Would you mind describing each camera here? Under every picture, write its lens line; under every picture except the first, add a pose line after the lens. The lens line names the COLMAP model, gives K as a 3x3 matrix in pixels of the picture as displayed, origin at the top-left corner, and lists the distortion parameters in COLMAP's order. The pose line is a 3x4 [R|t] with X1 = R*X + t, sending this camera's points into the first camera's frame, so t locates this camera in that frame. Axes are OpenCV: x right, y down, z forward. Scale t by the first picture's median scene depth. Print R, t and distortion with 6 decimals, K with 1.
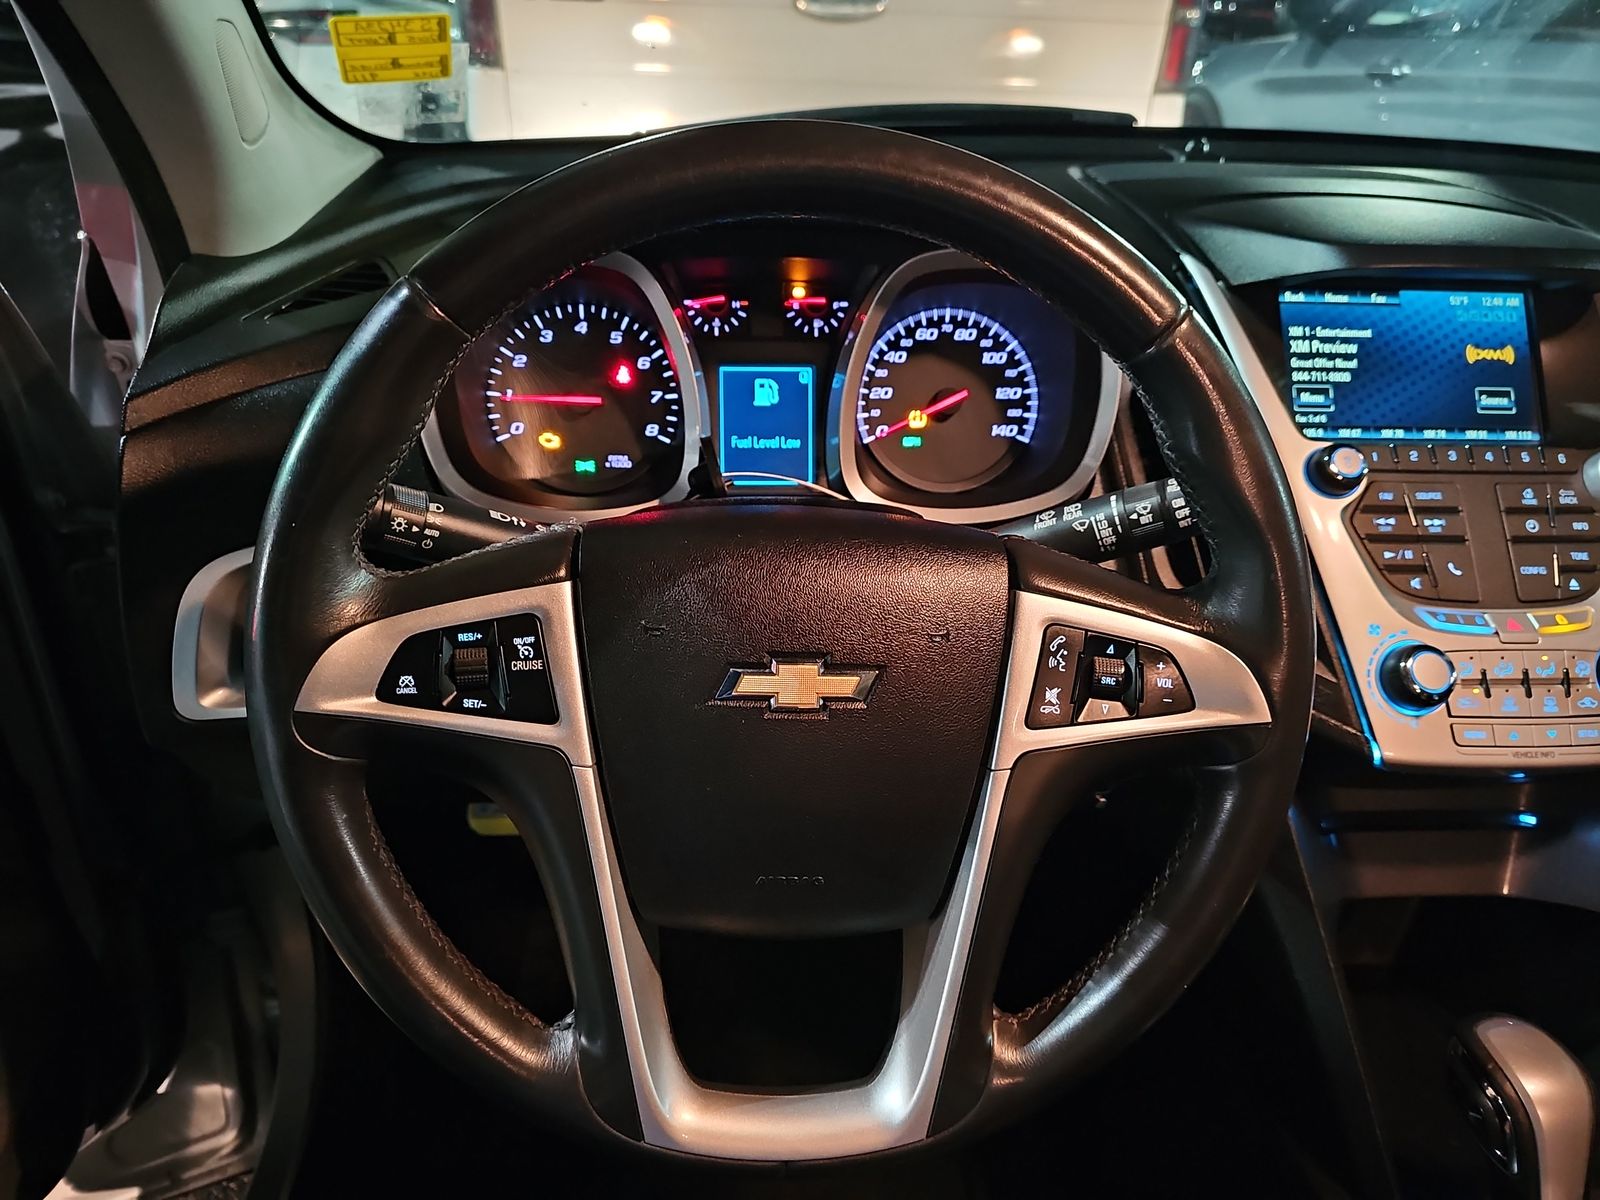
lens RADIAL K [[1041.3, 0, 786.0], [0, 1041.3, 612.2], [0, 0, 1]] dist [-0.011887, -0.024908]
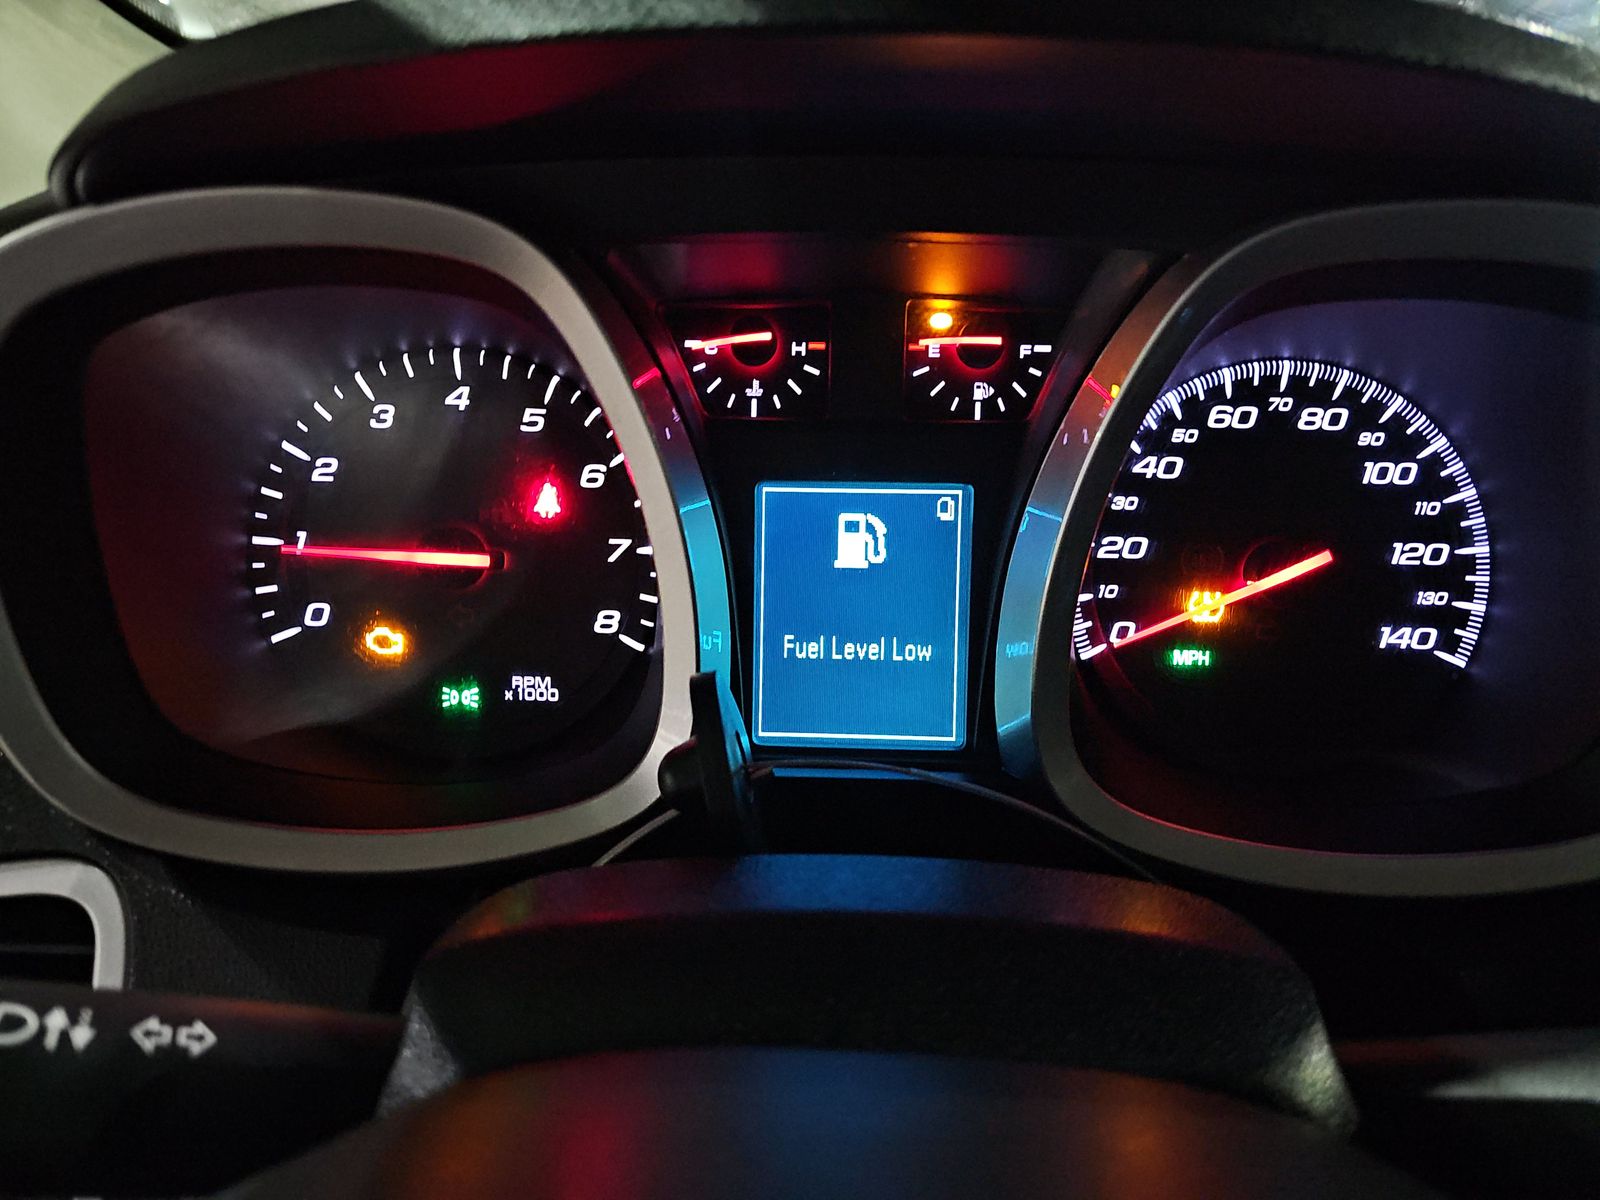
lens RADIAL K [[1041.3, 0, 794.4], [0, 1041.3, 607.1], [0, 0, 1]] dist [-0.011887, -0.024908]
pose [[0.995381, 0.025192, -0.092634, -0.005592], [-0.028967, 0.998794, -0.039638, -0.165815], [0.091524, 0.042138, 0.994911, 0.555438]]
